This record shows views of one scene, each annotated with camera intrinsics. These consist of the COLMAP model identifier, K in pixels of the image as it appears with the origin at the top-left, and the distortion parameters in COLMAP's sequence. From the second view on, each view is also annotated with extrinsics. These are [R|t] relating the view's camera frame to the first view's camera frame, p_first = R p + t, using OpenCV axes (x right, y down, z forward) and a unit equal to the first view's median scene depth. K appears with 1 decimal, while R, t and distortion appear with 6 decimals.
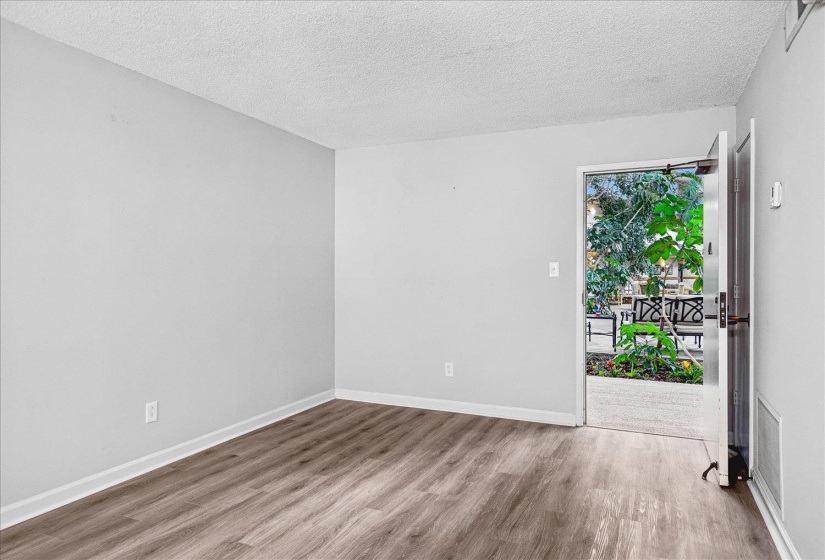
lens RADIAL K [[519.2, 0, 412.5], [0, 519.2, 280.0], [0, 0, 1]] dist [0.002644, 0.000701]
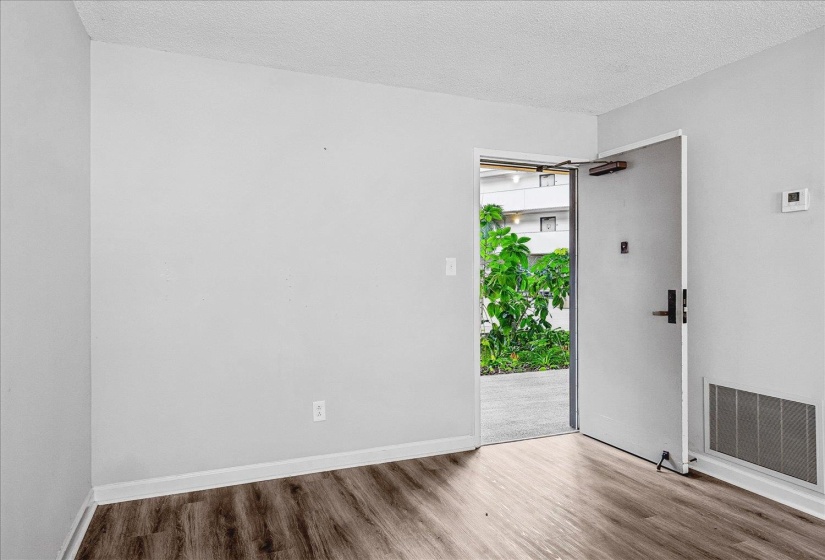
lens RADIAL K [[519.2, 0, 412.5], [0, 519.2, 280.0], [0, 0, 1]] dist [0.002644, 0.000701]
pose [[0.681294, -0.007964, 0.731967, -0.379521], [0.009119, 0.999956, 0.002392, -0.001755], [-0.731953, 0.005045, 0.681336, 0.478880]]
